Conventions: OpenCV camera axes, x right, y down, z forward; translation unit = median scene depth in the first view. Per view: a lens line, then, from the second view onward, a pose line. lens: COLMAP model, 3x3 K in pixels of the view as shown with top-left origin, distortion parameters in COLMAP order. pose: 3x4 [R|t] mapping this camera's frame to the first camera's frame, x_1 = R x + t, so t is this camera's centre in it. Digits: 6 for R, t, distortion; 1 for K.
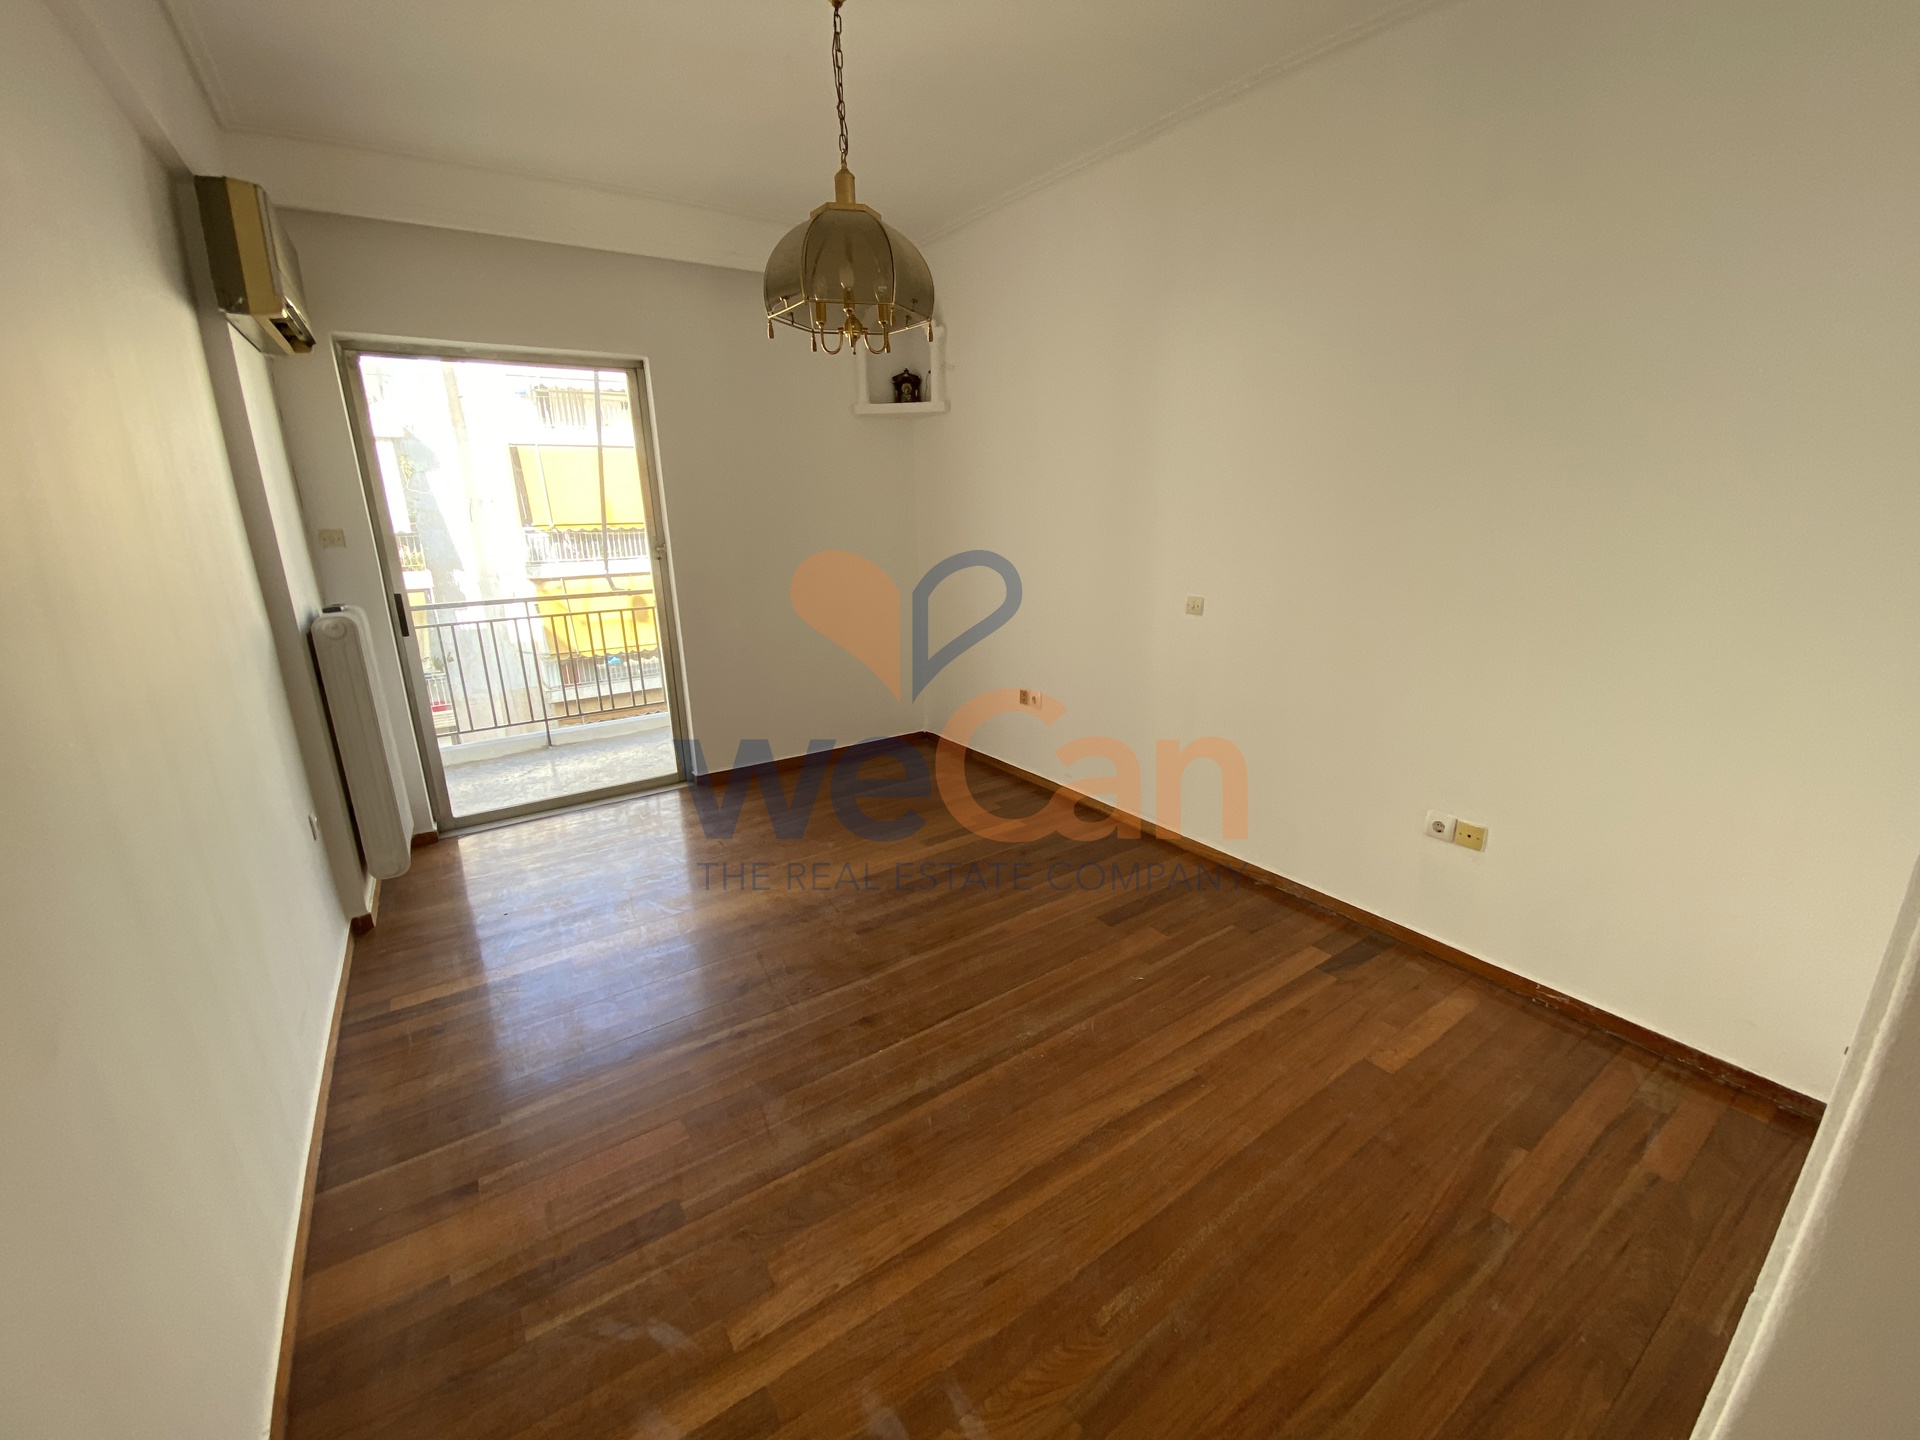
lens RADIAL K [[787.1, 0, 972.4], [0, 787.1, 721.1], [0, 0, 1]] dist [0.033453, -0.025337]
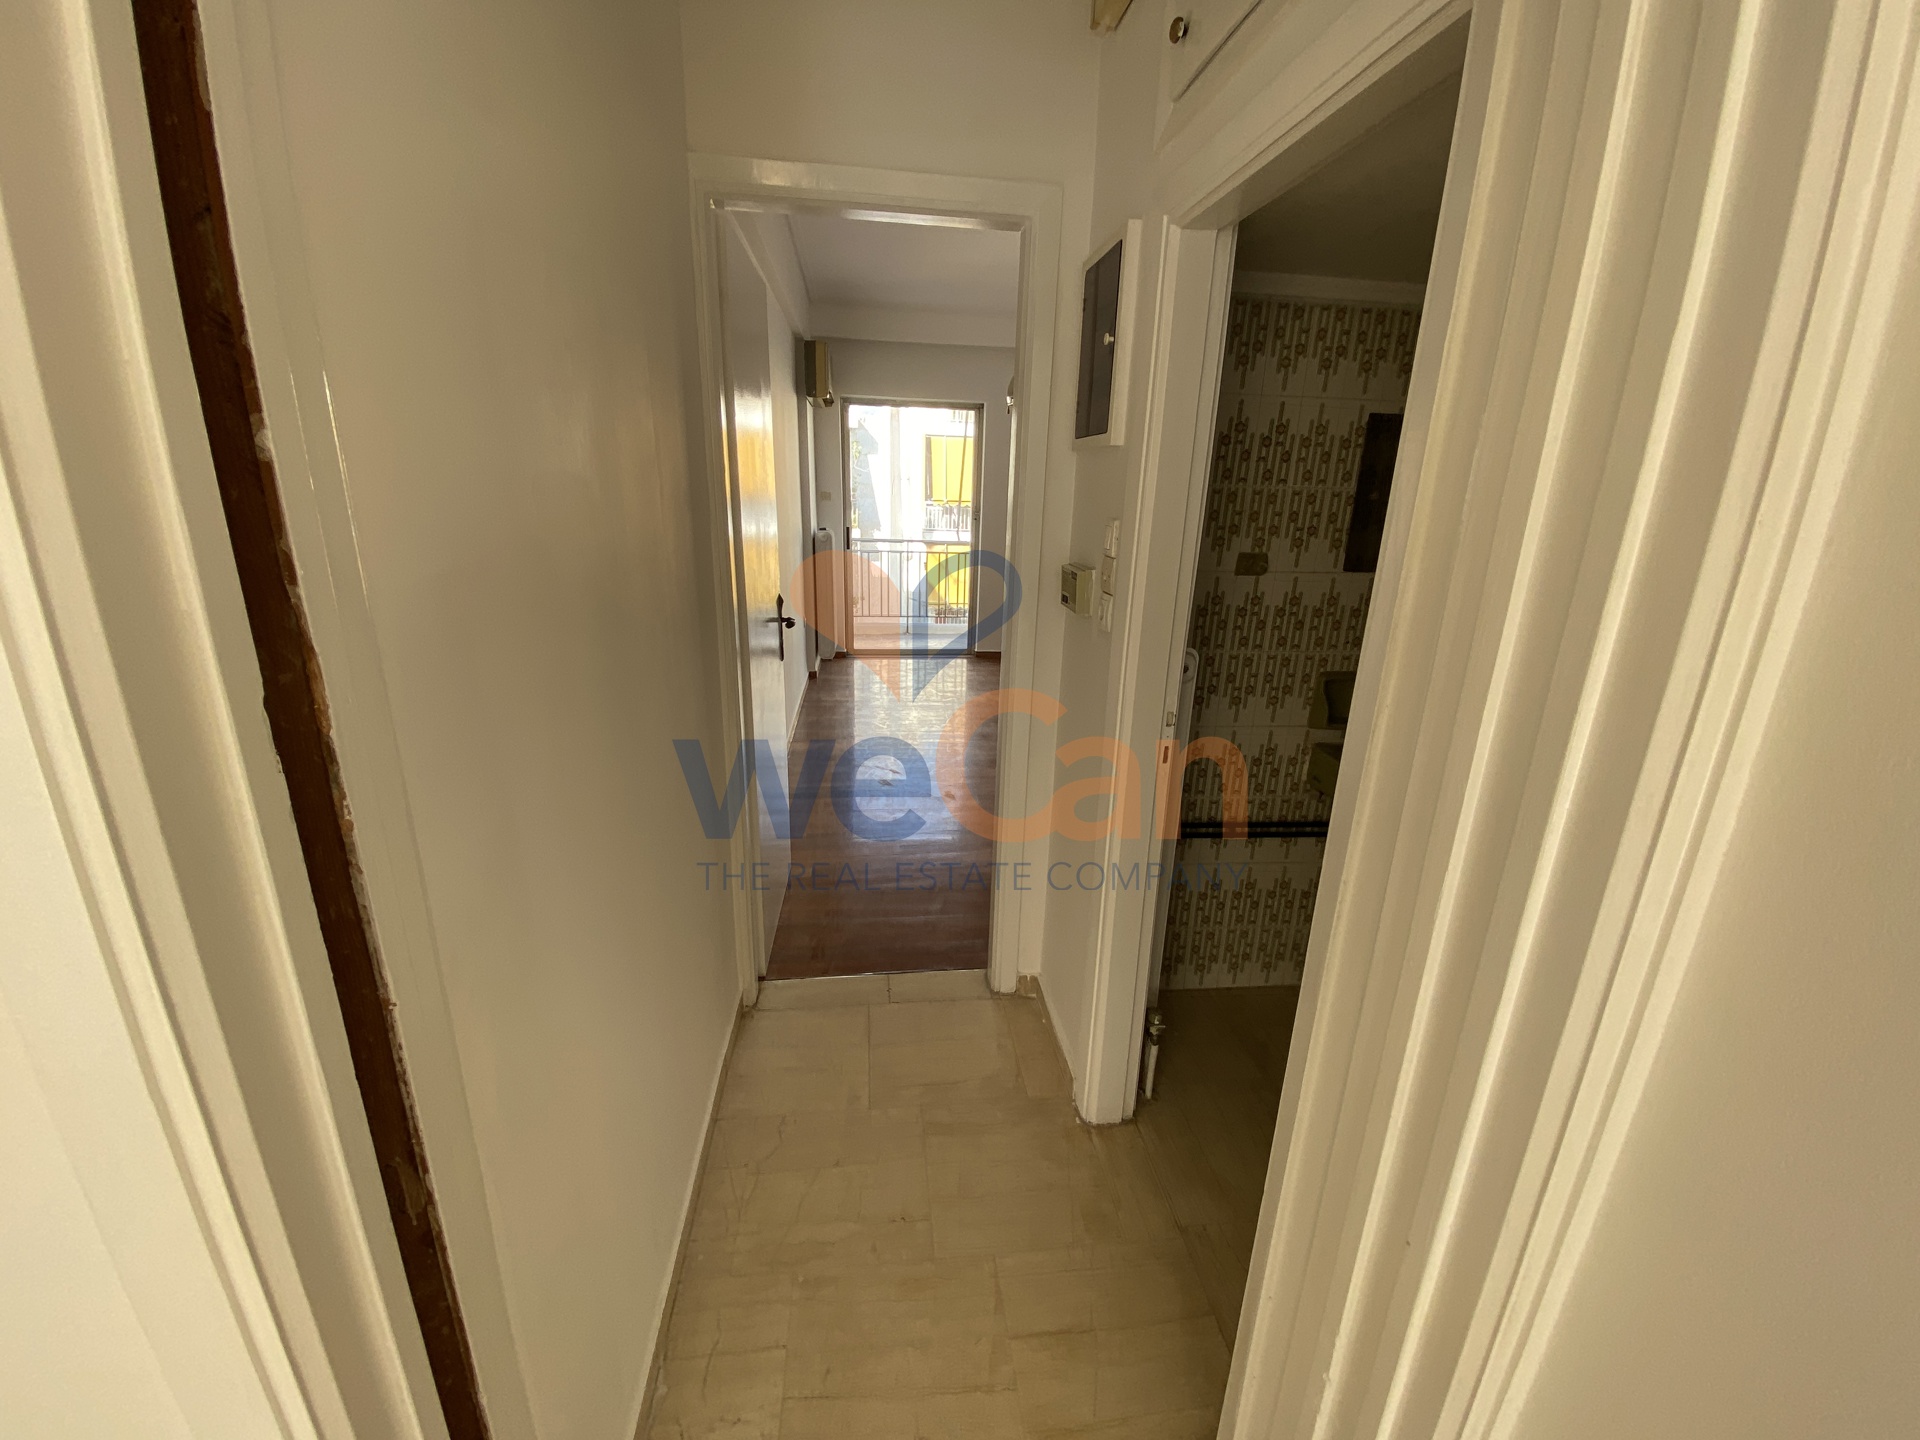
lens RADIAL K [[780.8, 0, 968.0], [0, 780.8, 721.5], [0, 0, 1]] dist [0.031804, -0.025339]
pose [[0.893975, 0.167024, -0.415826, 0.192040], [-0.160512, 0.985723, 0.050852, 0.075834], [0.418383, 0.021285, 0.908021, -0.279430]]
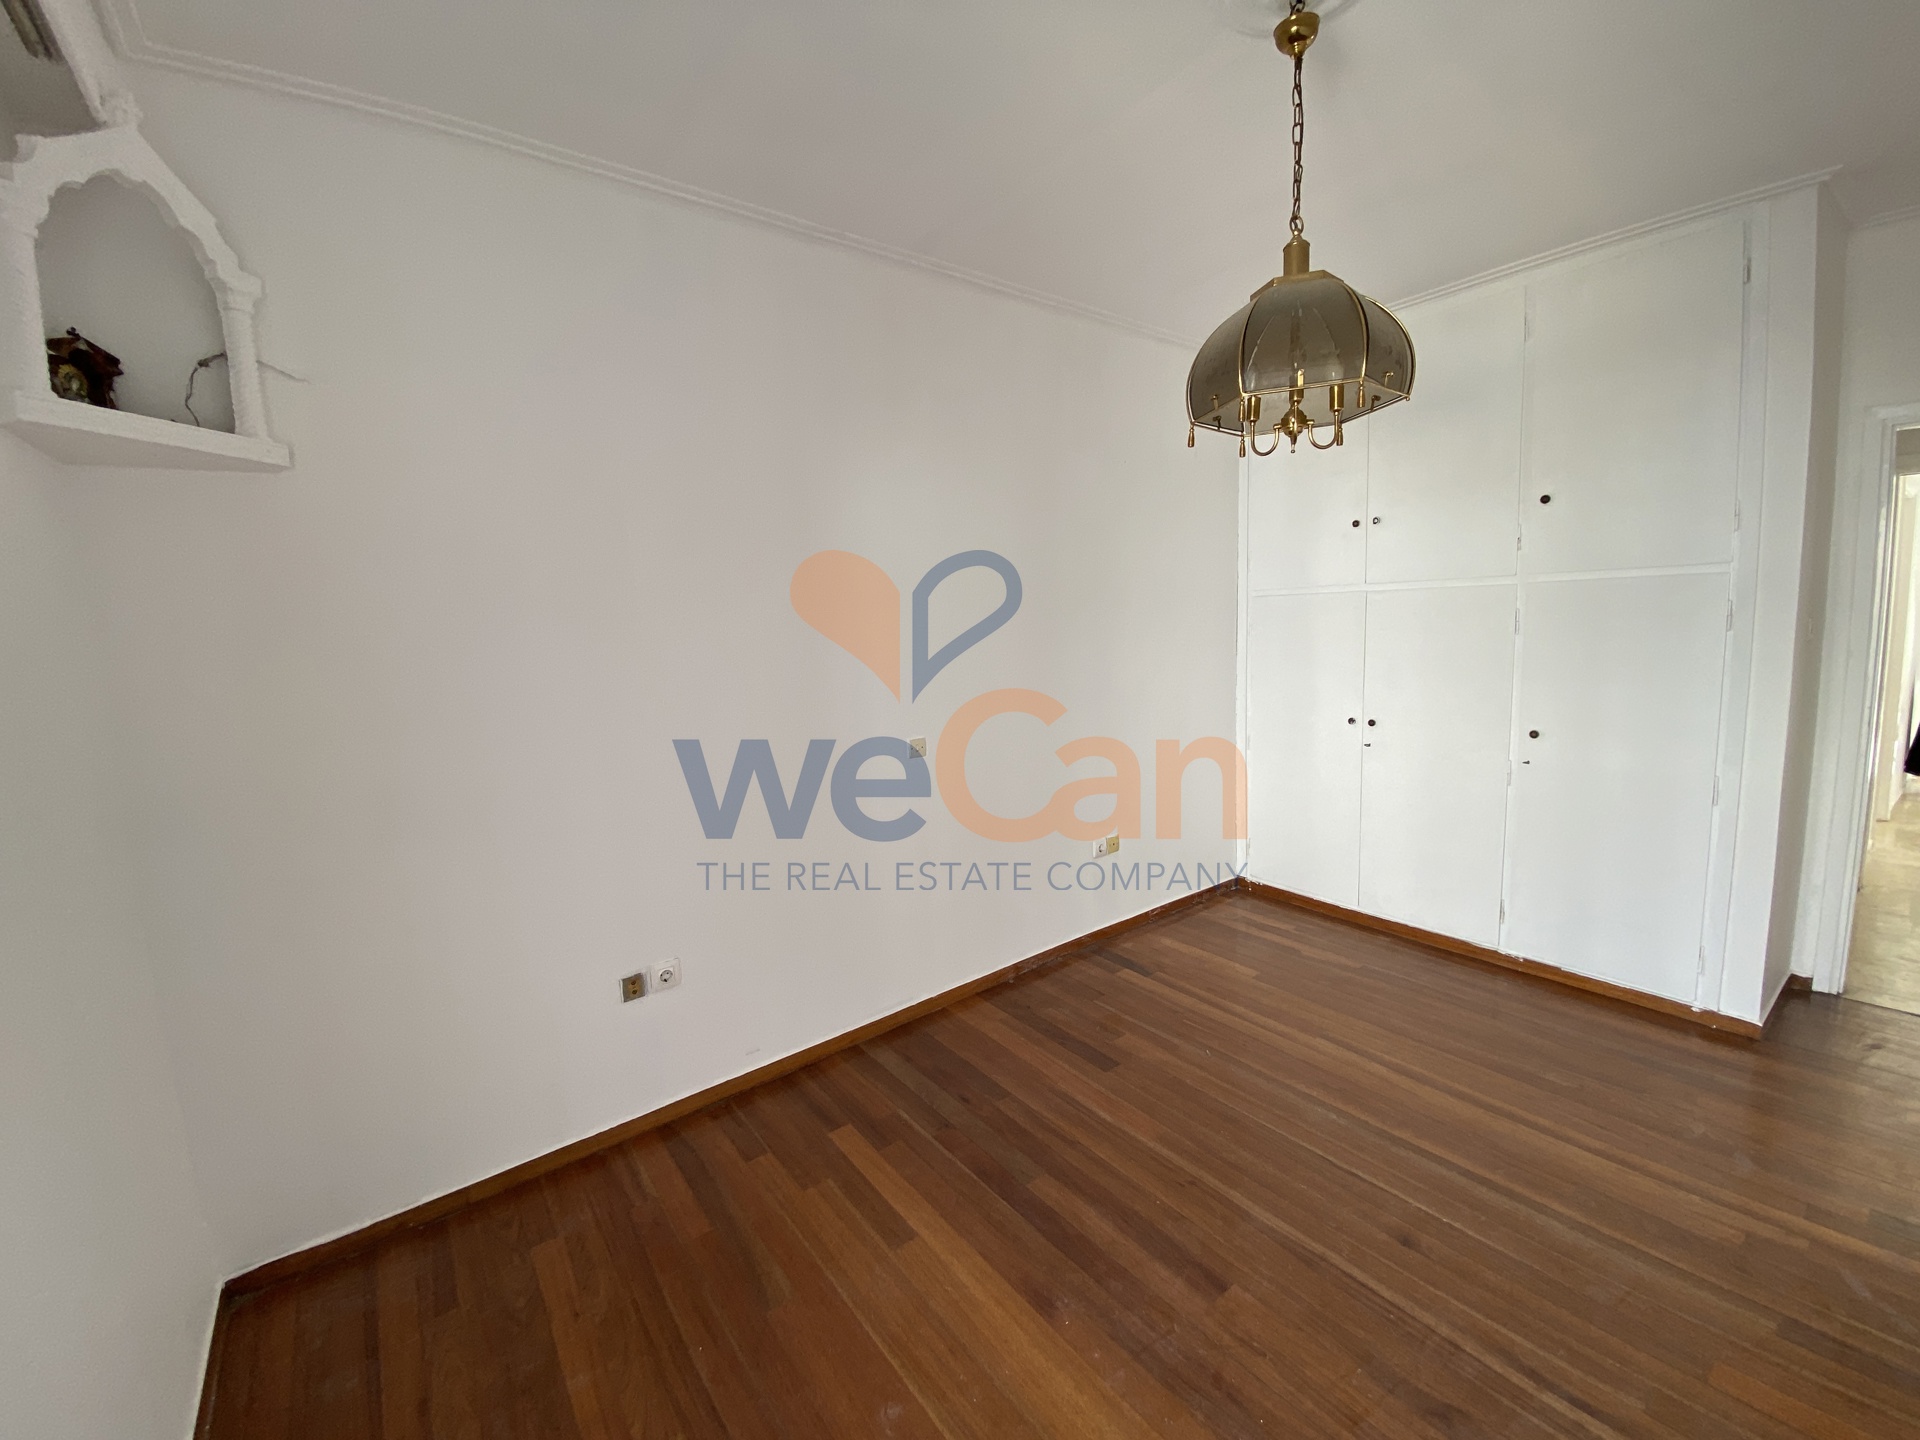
lens RADIAL K [[787.1, 0, 972.4], [0, 787.1, 721.1], [0, 0, 1]] dist [0.033453, -0.025337]
pose [[-0.051185, -0.120485, 0.991395, -1.000521], [0.303453, 0.943884, 0.130378, -0.433073], [-0.951471, 0.307515, -0.011751, 1.474797]]
